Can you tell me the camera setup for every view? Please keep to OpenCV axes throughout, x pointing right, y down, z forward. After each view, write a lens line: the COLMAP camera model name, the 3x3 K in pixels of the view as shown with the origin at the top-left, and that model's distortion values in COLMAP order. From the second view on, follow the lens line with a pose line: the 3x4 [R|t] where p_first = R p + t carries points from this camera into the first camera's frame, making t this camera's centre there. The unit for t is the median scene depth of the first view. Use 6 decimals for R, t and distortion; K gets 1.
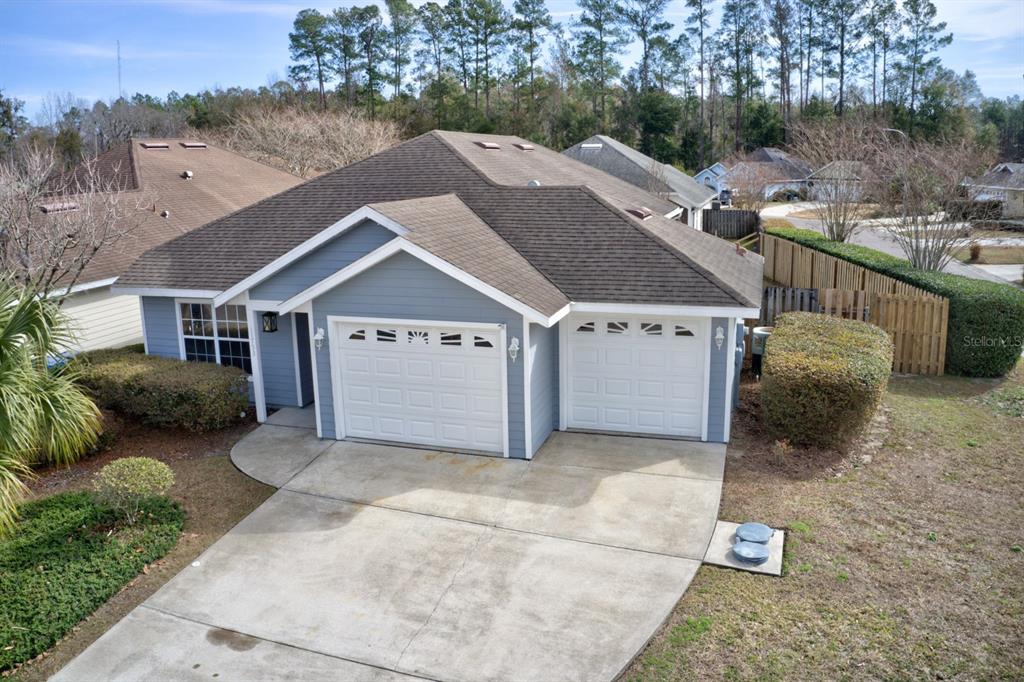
lens RADIAL K [[812.7, 0, 512.7], [0, 812.7, 337.1], [0, 0, 1]] dist [-0.200978, 0.033768]
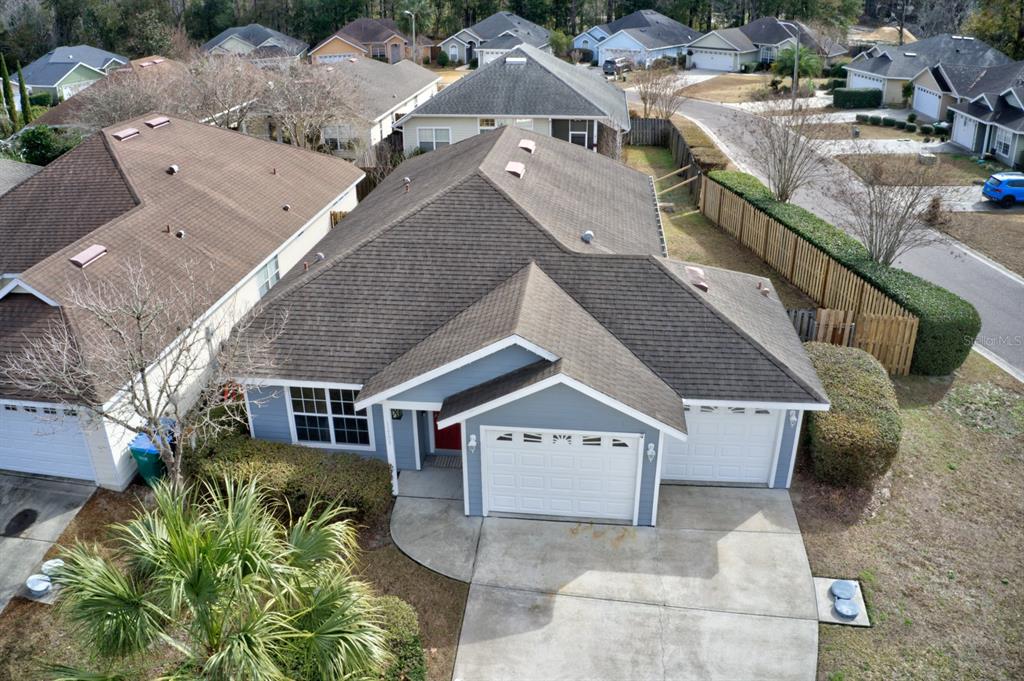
lens RADIAL K [[812.7, 0, 514.7], [0, 812.7, 338.6], [0, 0, 1]] dist [-0.200978, 0.033768]
pose [[0.980090, -0.072496, 0.184846, -0.372038], [0.030634, 0.975024, 0.219975, -0.384901], [-0.196177, -0.209932, 0.957832, -0.089503]]
